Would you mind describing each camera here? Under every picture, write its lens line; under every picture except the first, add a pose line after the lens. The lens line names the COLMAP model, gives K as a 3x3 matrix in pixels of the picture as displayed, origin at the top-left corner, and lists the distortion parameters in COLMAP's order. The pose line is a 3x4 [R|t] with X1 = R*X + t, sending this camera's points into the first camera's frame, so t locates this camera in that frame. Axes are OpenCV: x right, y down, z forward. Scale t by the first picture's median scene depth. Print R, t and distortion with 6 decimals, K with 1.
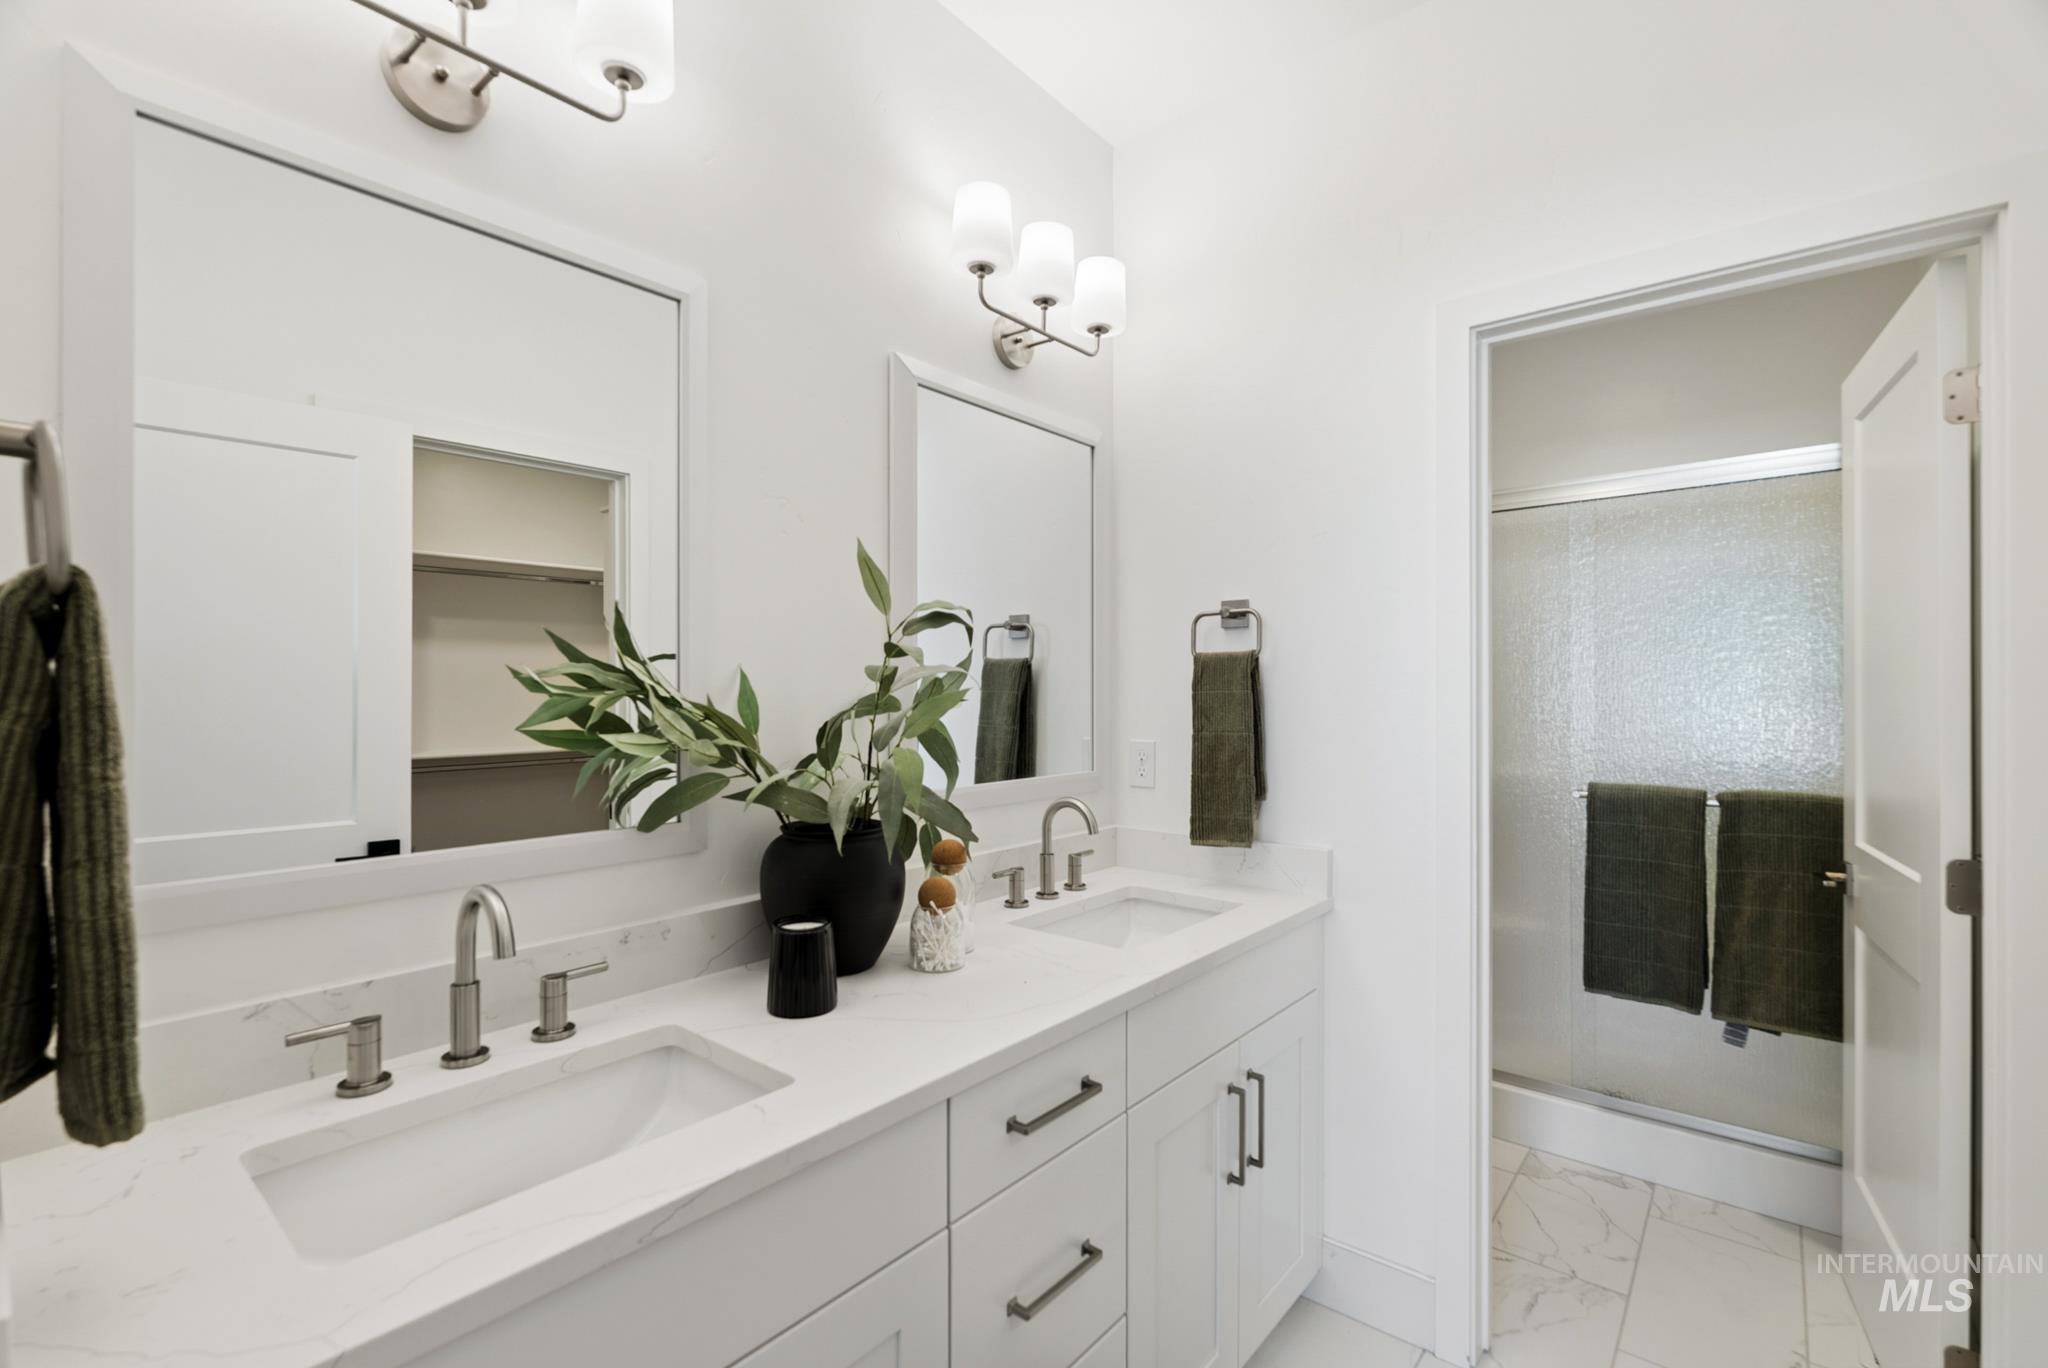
lens RADIAL K [[900.2, 0, 1012.8], [0, 900.2, 689.1], [0, 0, 1]] dist [-0.000173, 0.000977]
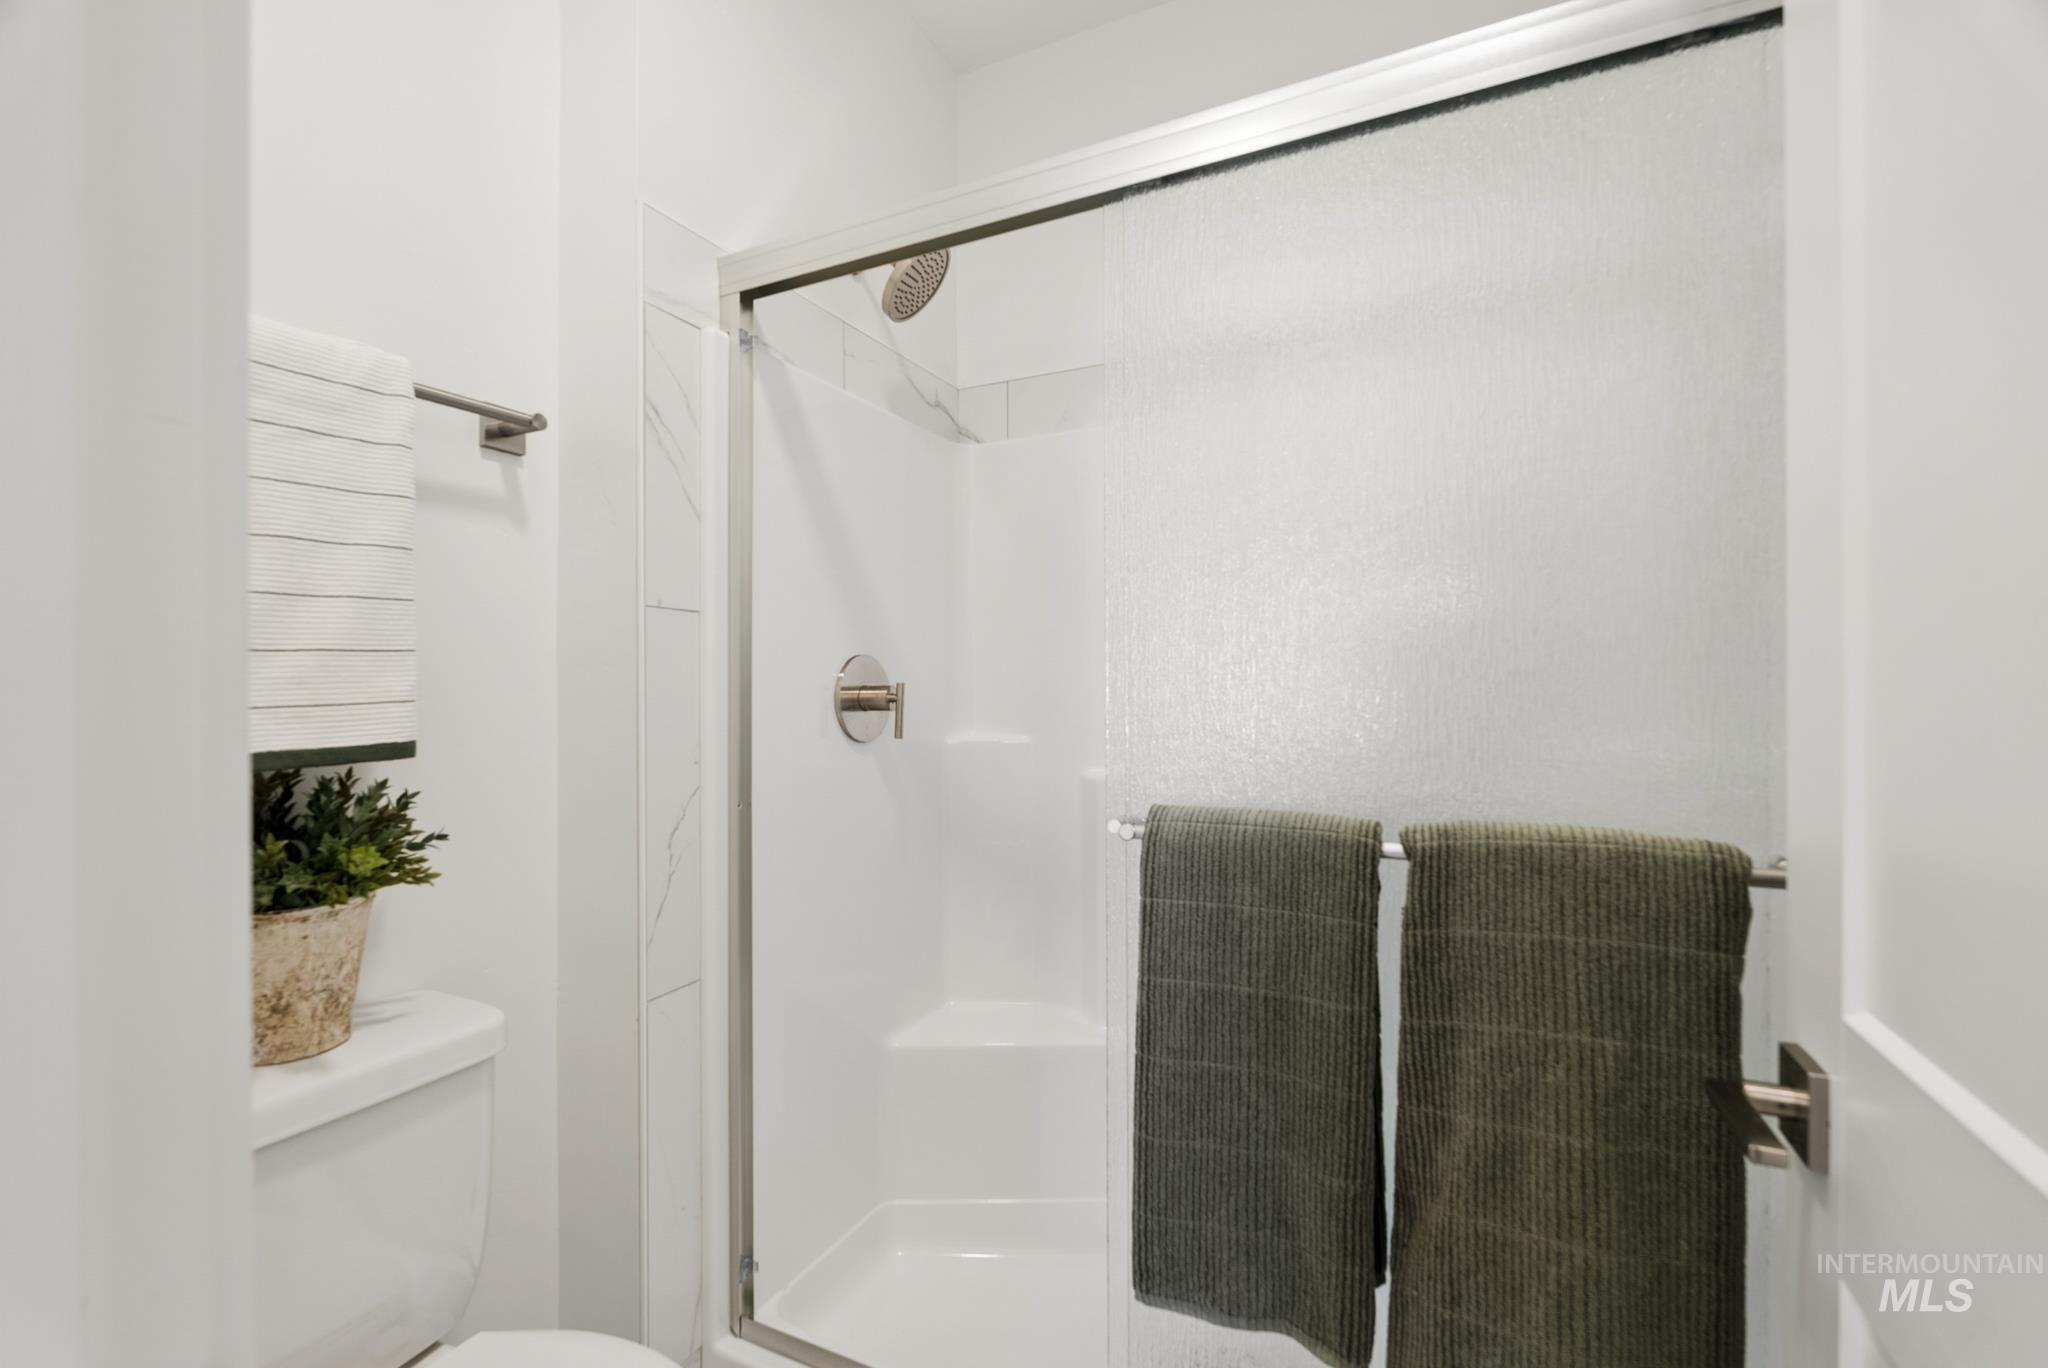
lens RADIAL K [[900.2, 0, 1029.0], [0, 900.2, 688.4], [0, 0, 1]] dist [-0.000173, 0.000977]
pose [[0.965485, 0.004767, 0.260413, 0.510442], [-0.004560, 0.999989, -0.001398, 0.052821], [-0.260417, 0.000162, 0.965496, 0.647714]]
